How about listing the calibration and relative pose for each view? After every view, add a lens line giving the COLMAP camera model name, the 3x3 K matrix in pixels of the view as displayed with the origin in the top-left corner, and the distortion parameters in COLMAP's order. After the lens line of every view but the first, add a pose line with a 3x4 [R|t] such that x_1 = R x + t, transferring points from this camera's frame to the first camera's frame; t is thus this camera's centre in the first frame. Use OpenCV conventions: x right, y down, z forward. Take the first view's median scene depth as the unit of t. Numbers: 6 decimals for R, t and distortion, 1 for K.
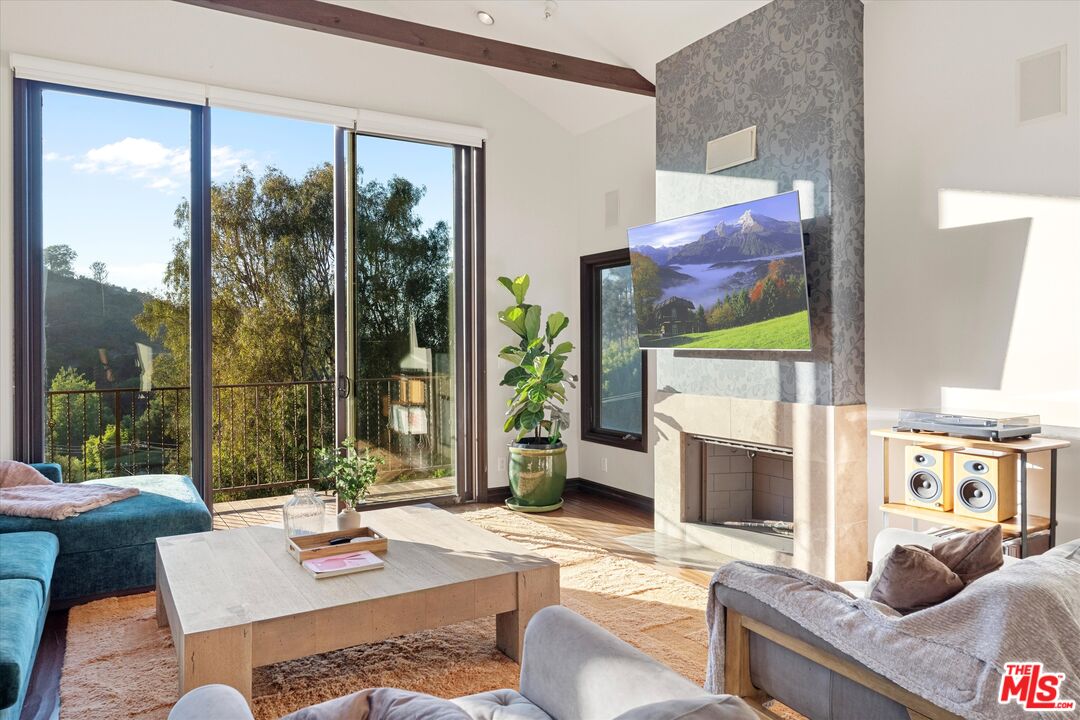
lens RADIAL K [[718.1, 0, 542.3], [0, 718.1, 349.9], [0, 0, 1]] dist [0.012223, -0.005278]
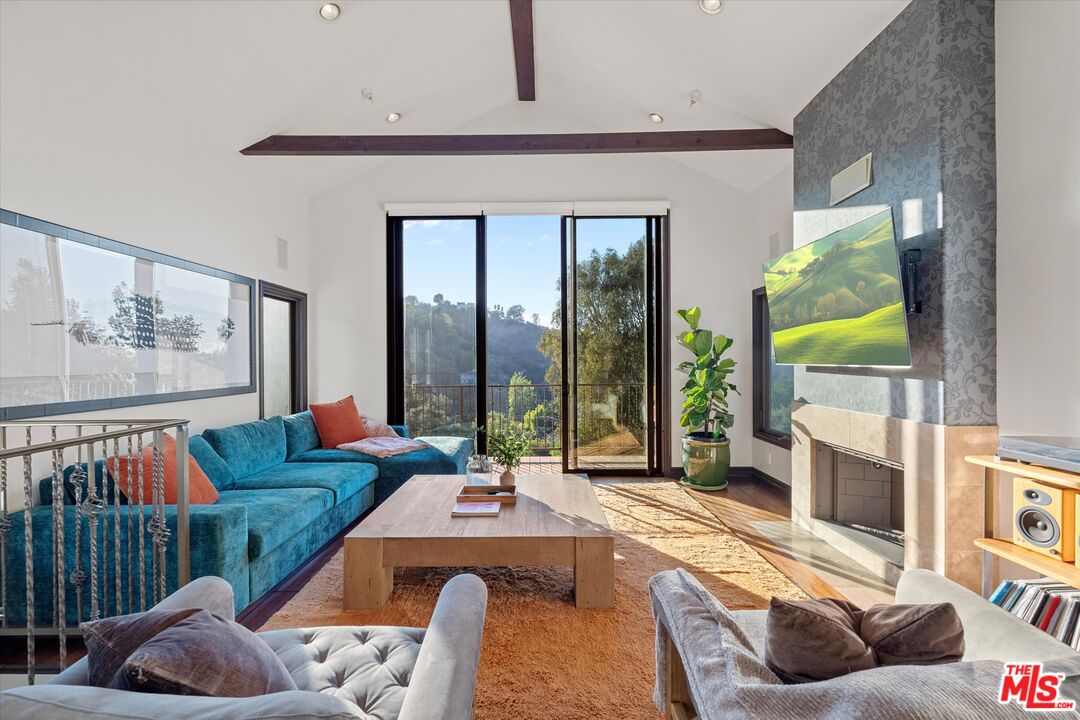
lens RADIAL K [[471.7, 0, 545.3], [0, 471.7, 364.3], [0, 0, 1]] dist [0.000488, 0.000803]
pose [[0.860365, 0.005919, -0.509645, 0.228099], [-0.004634, 0.999982, 0.003790, -0.003291], [0.509658, -0.000899, 0.860377, 0.157778]]
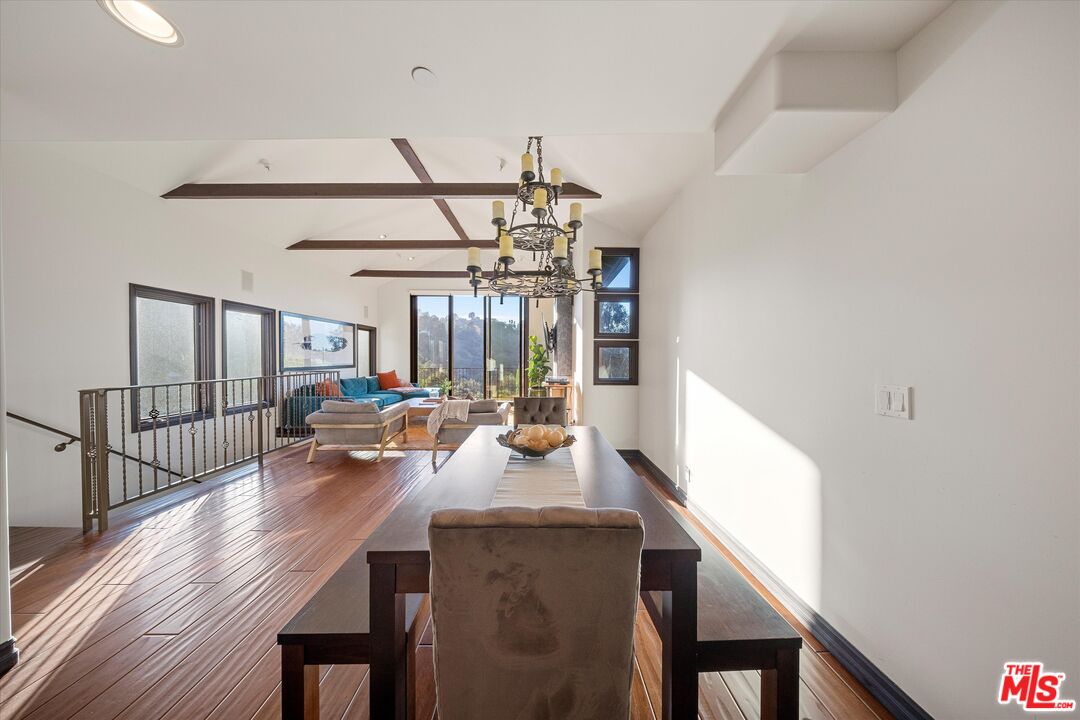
lens RADIAL K [[316.0, 0, 545.4], [0, 316.0, 360.3], [0, 0, 1]] dist [0.024016, -0.000257]
pose [[0.861228, 0.015239, -0.507989, 0.871769], [-0.013244, 0.999884, 0.007542, -0.004954], [0.508045, 0.000232, 0.861330, -0.210592]]
